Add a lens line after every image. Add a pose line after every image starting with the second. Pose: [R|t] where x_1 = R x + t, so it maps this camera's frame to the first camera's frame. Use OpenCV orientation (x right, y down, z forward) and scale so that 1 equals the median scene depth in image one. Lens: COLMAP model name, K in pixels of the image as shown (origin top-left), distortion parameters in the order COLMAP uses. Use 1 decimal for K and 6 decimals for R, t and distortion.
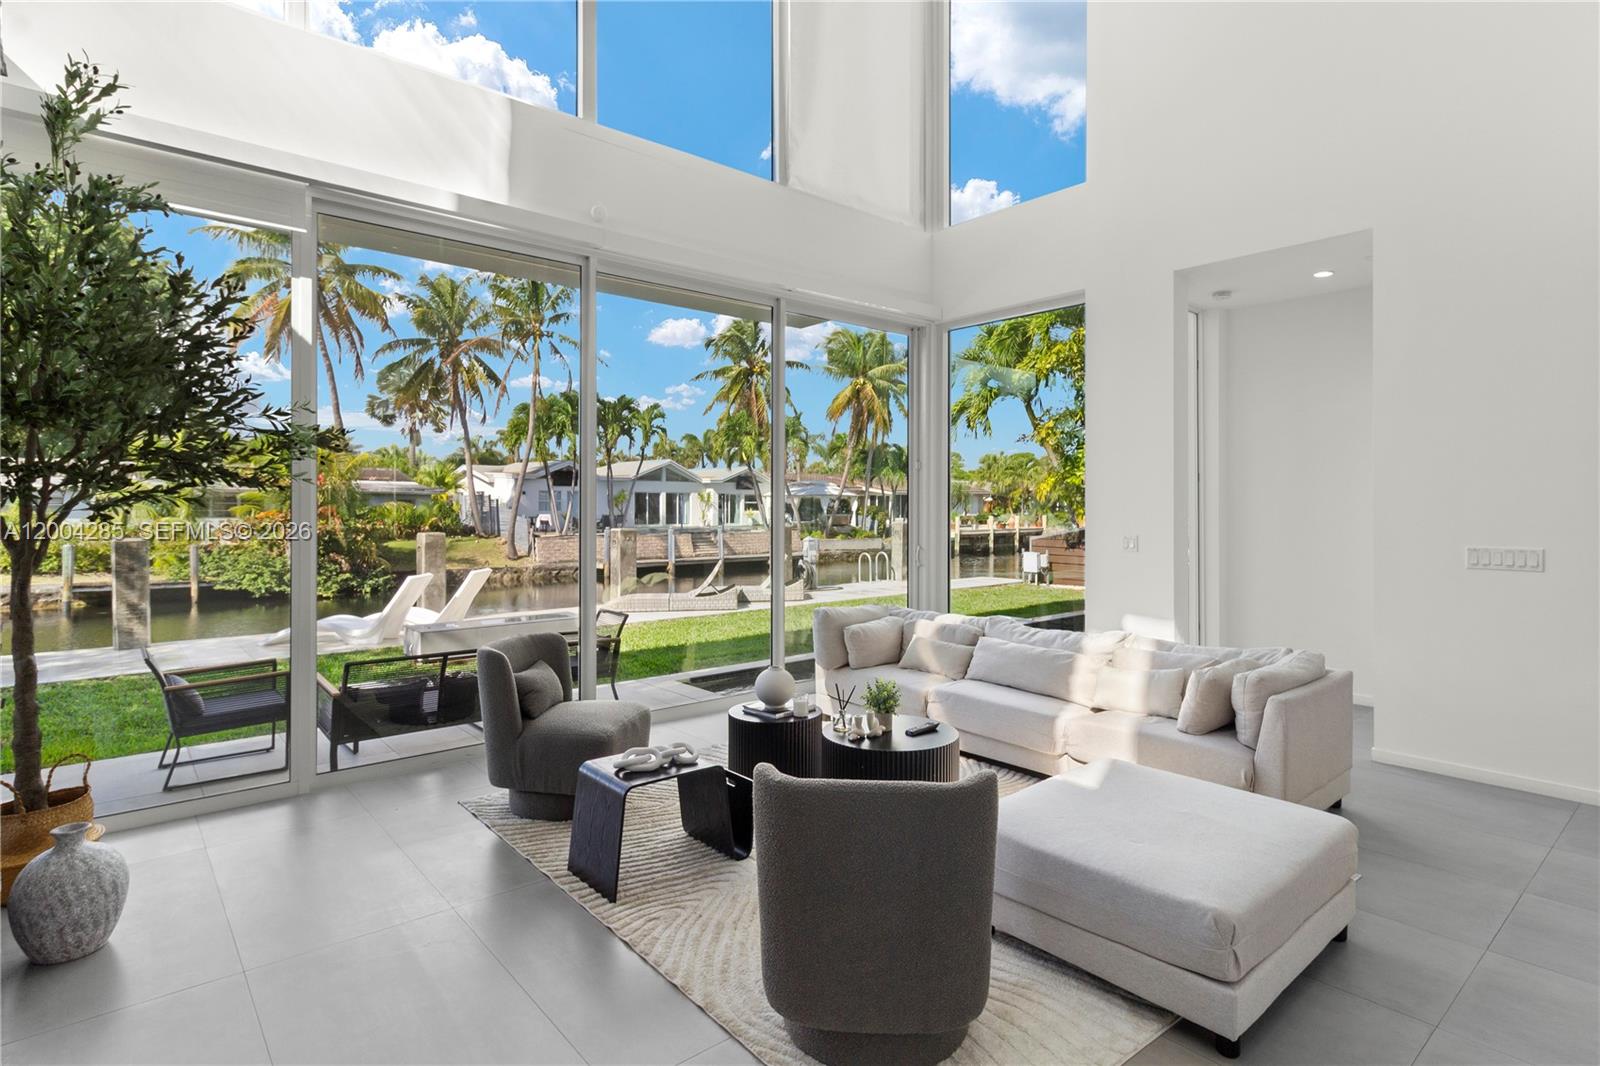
lens RADIAL K [[818.3, 0, 821.1], [0, 818.3, 510.5], [0, 0, 1]] dist [-0.003703, 0.000172]
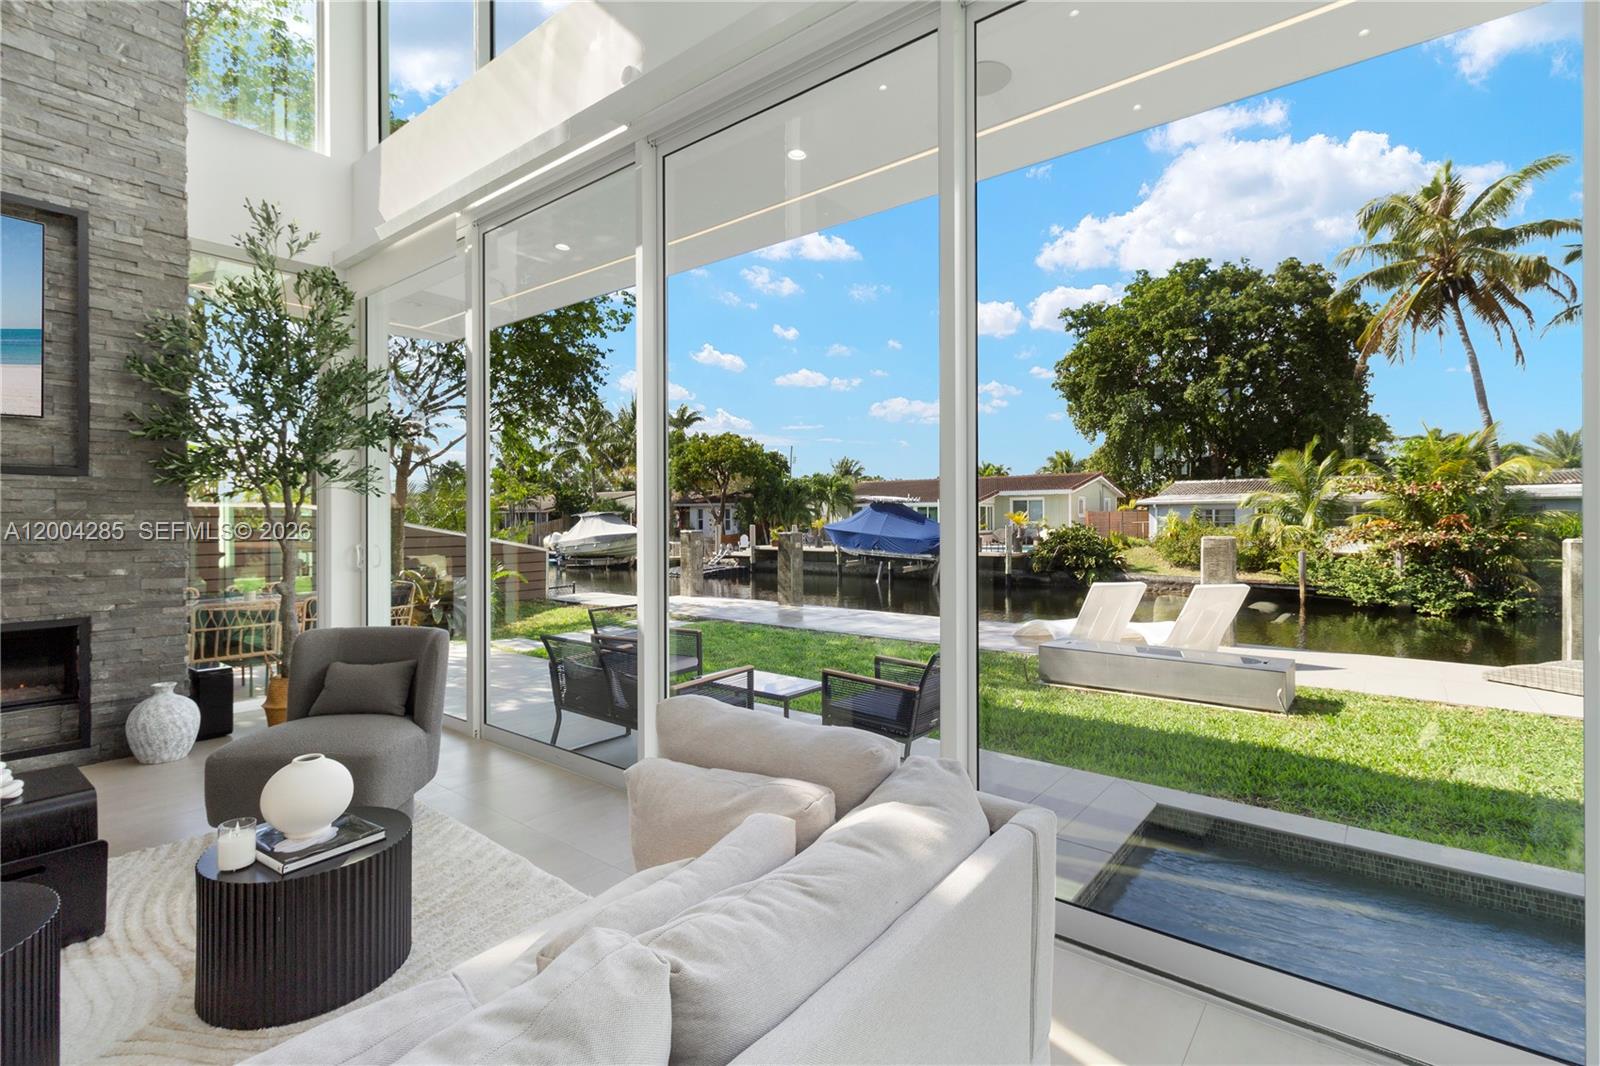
lens RADIAL K [[737.5, 0, 808.7], [0, 737.5, 523.0], [0, 0, 1]] dist [0.001623, -0.000067]
pose [[0.183272, 0.002290, -0.983059, 0.067550], [-0.003083, 0.999994, 0.001754, 0.005356], [0.983057, 0.002709, 0.183278, 0.176179]]
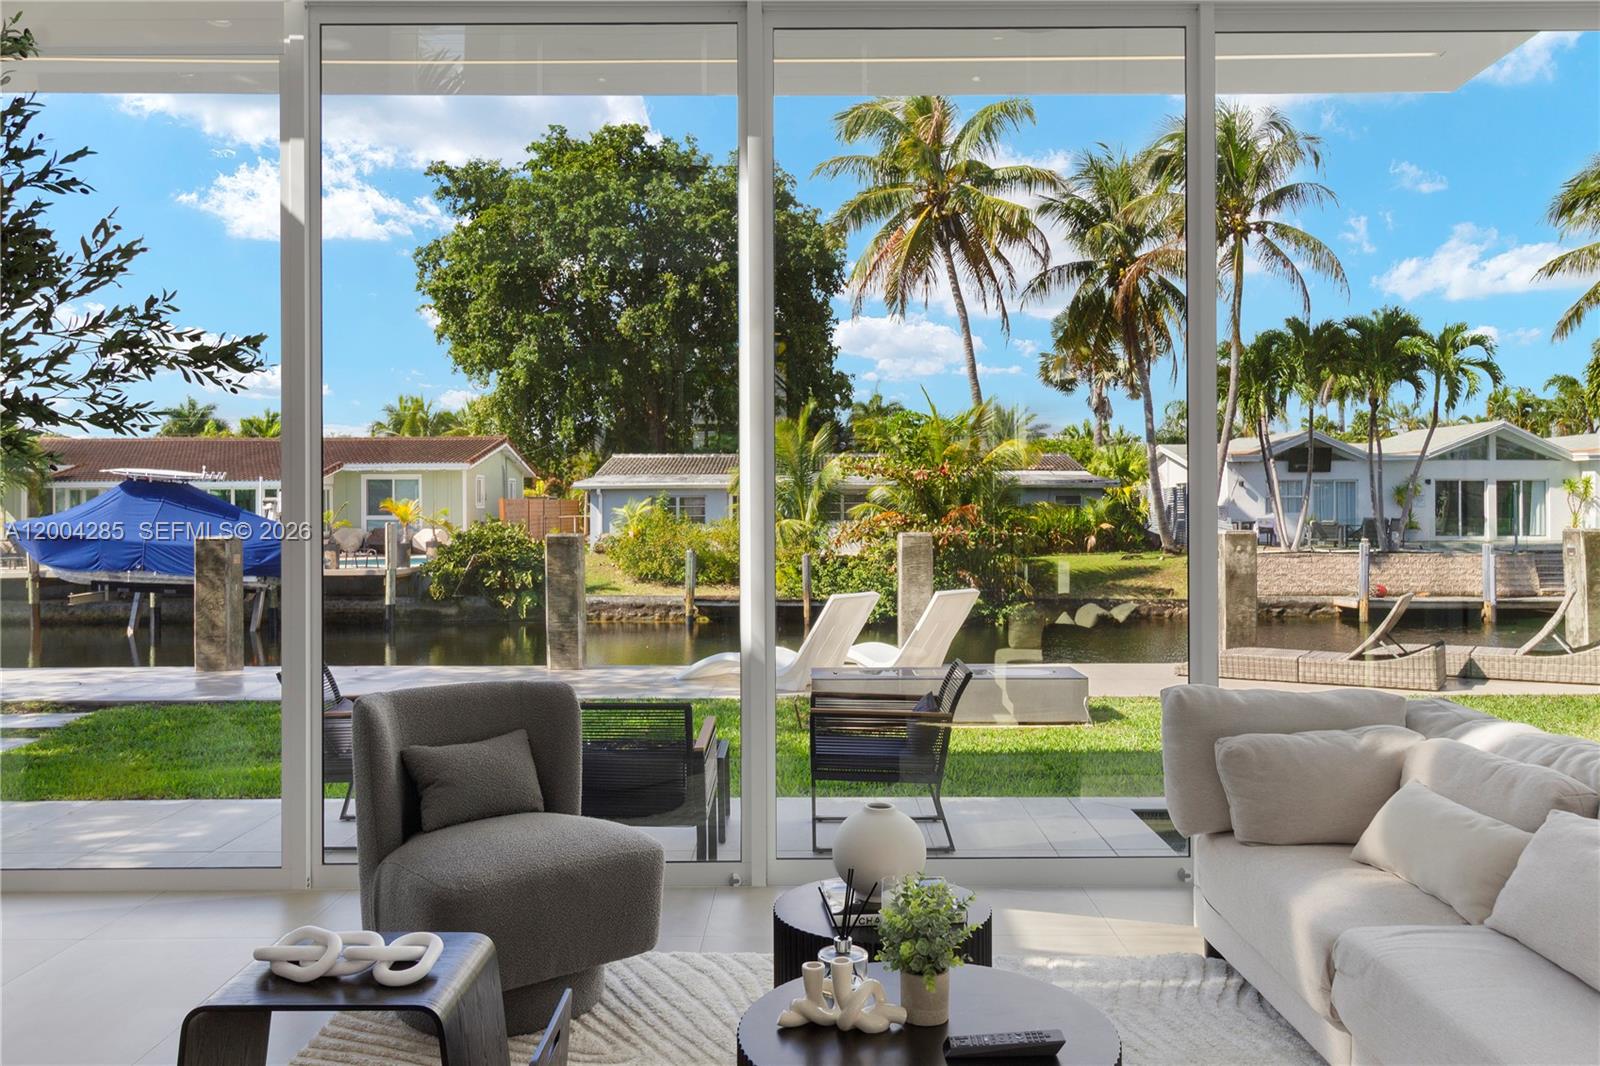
lens RADIAL K [[1263.1, 0, 817.4], [0, 1263.1, 498.2], [0, 0, 1]] dist [-0.002738, 0.010156]
pose [[0.755574, -0.010421, -0.654980, 0.051410], [0.001153, 0.999893, -0.014580, 0.005473], [0.655062, 0.010261, 0.755505, 0.067763]]
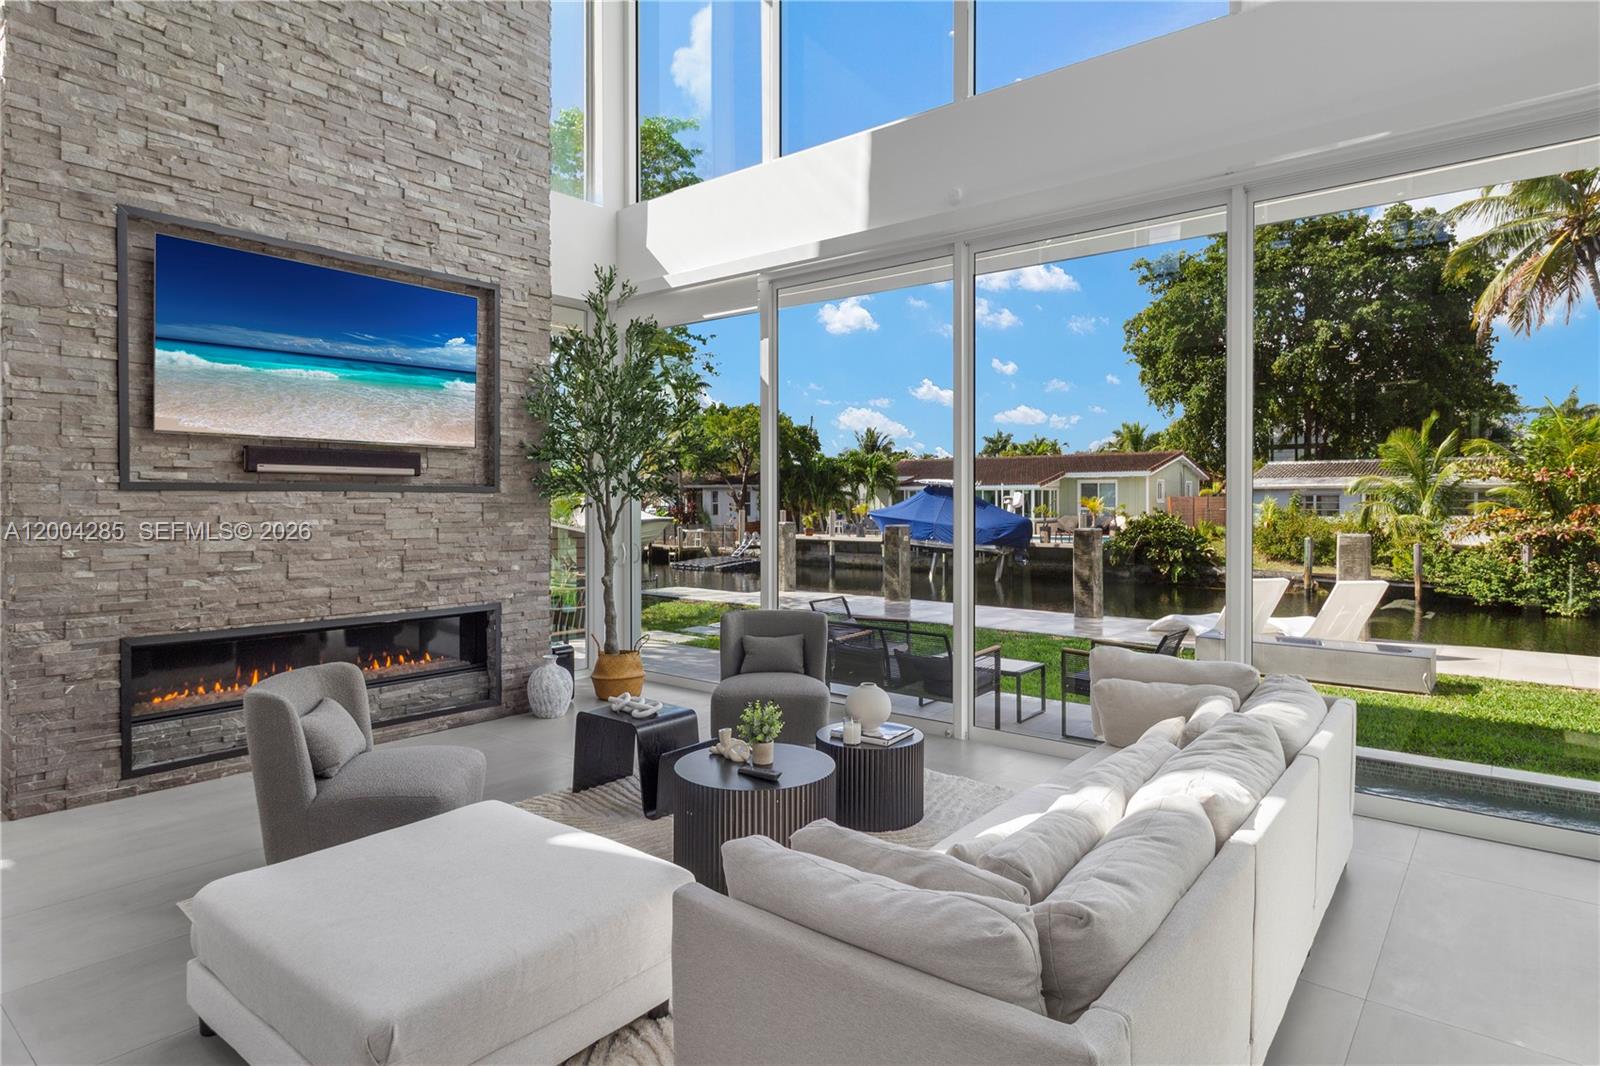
lens RADIAL K [[879.2, 0, 812.4], [0, 879.2, 510.1], [0, 0, 1]] dist [-0.000542, -0.000516]
pose [[0.176320, 0.007879, -0.984301, 0.121808], [-0.006272, 0.999957, 0.006880, 0.000023], [0.984313, 0.004961, 0.176362, 0.111212]]
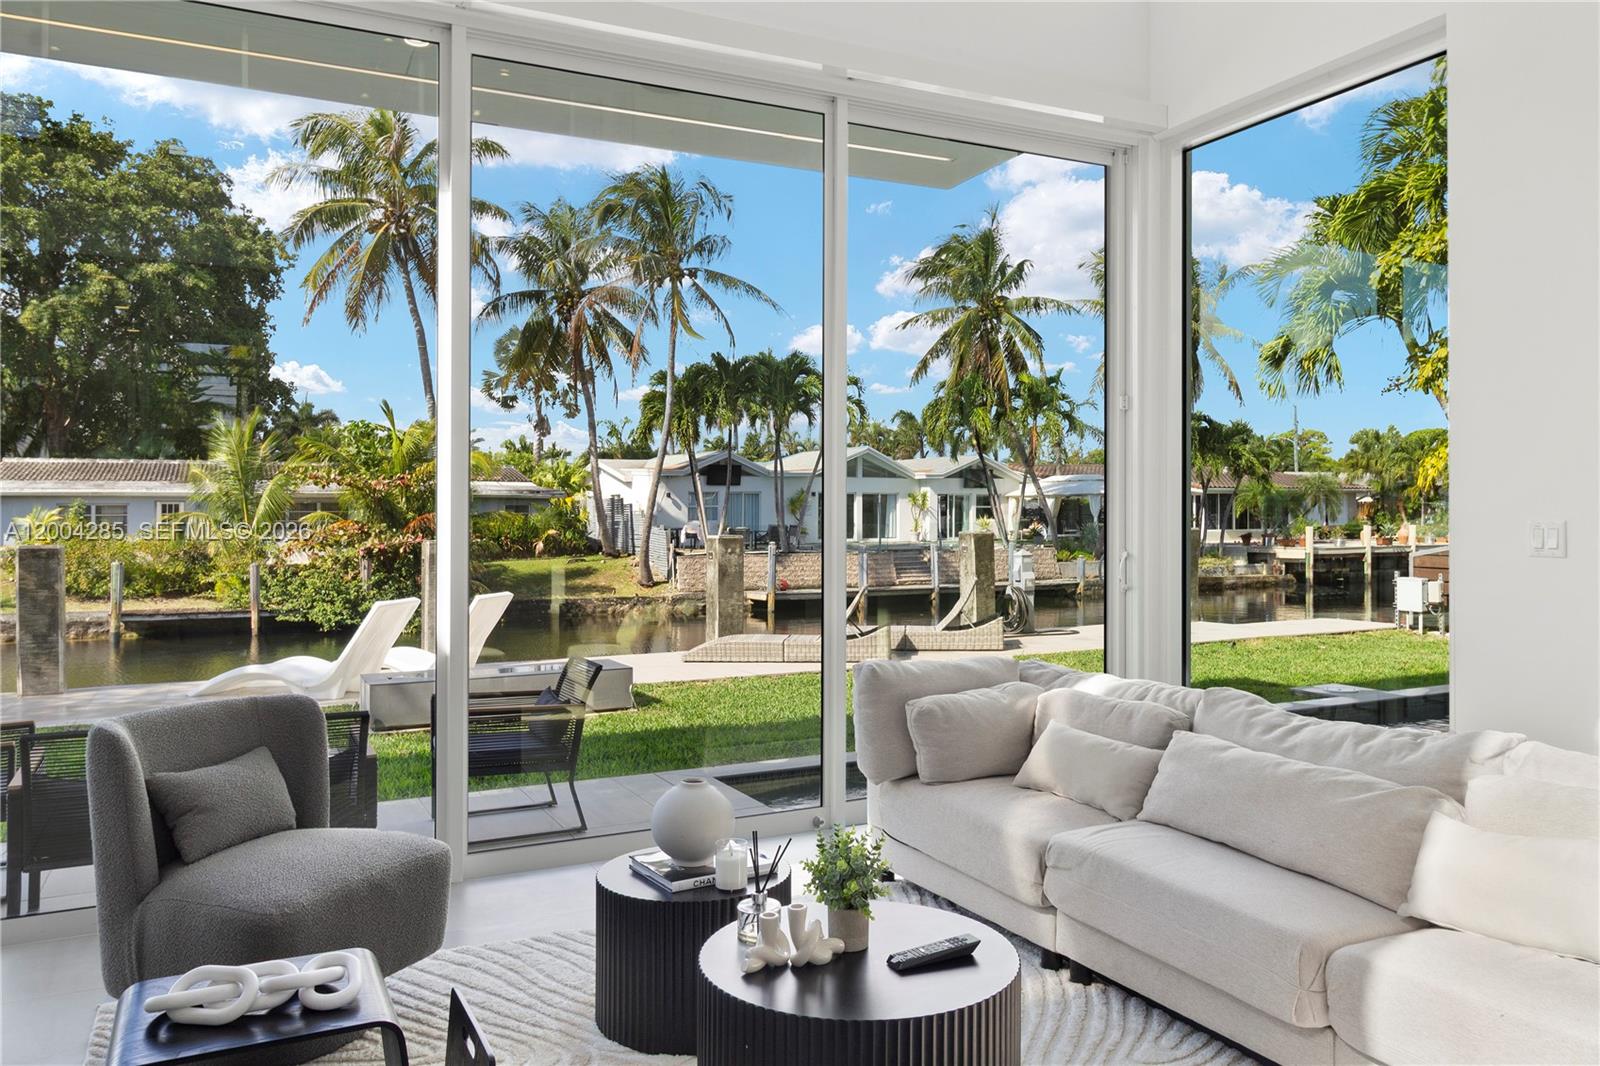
lens RADIAL K [[1158.8, 0, 812.5], [0, 1158.8, 498.2], [0, 0, 1]] dist [-0.000681, 0.000488]
pose [[0.969051, -0.010263, -0.246646, 0.026367], [0.005205, 0.999763, -0.021150, 0.005582], [0.246804, 0.019212, 0.968875, 0.050155]]
